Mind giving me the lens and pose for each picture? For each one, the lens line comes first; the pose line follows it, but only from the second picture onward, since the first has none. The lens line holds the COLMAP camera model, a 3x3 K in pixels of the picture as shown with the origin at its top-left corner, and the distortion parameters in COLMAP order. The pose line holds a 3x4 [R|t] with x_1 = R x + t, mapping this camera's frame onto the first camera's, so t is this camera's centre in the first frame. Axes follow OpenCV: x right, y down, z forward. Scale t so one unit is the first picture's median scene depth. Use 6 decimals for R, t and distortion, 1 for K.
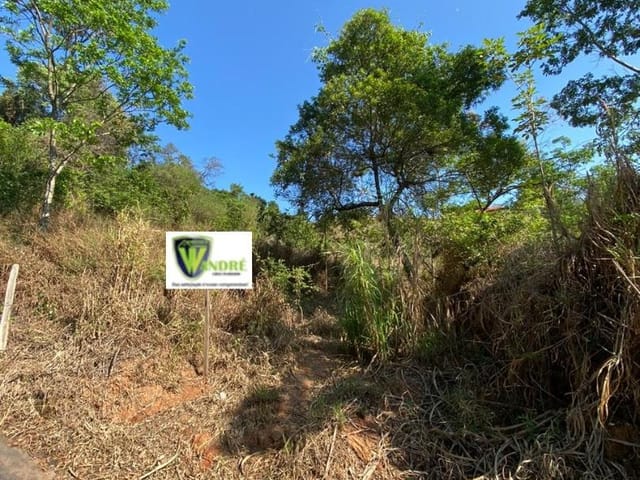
lens RADIAL K [[355.6, 0, 321.3], [0, 355.6, 240.8], [0, 0, 1]] dist [0.003722, -0.007885]
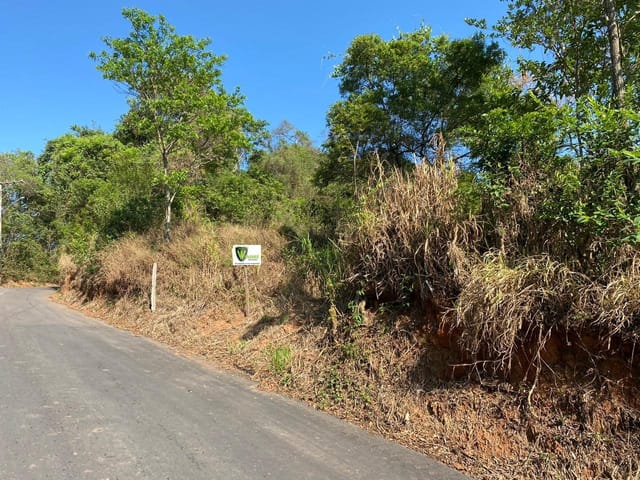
lens RADIAL K [[513.2, 0, 321.6], [0, 513.2, 237.2], [0, 0, 1]] dist [0.058852, 0.002201]
pose [[0.917113, -0.094481, -0.387269, 0.561443], [0.108290, 0.994022, 0.013938, -0.004345], [0.383637, -0.054720, 0.921861, -0.645571]]
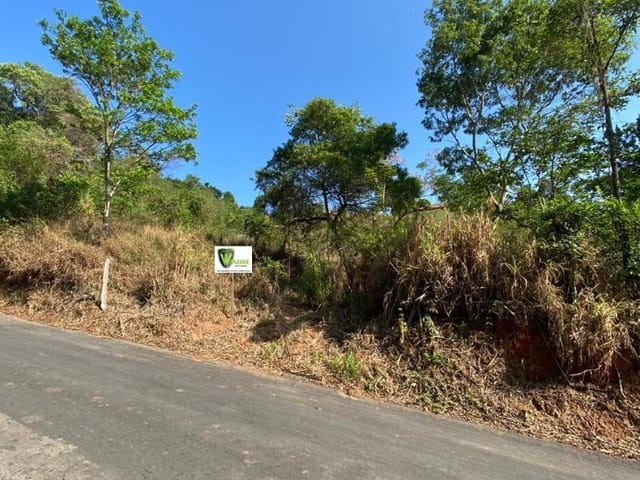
lens RADIAL K [[355.6, 0, 329.9], [0, 355.6, 246.2], [0, 0, 1]] dist [0.003722, -0.007885]
pose [[0.988206, 0.015333, 0.152362, -0.056302], [-0.021364, 0.999048, 0.038025, -0.049387], [-0.151634, -0.040832, 0.987593, -0.518685]]
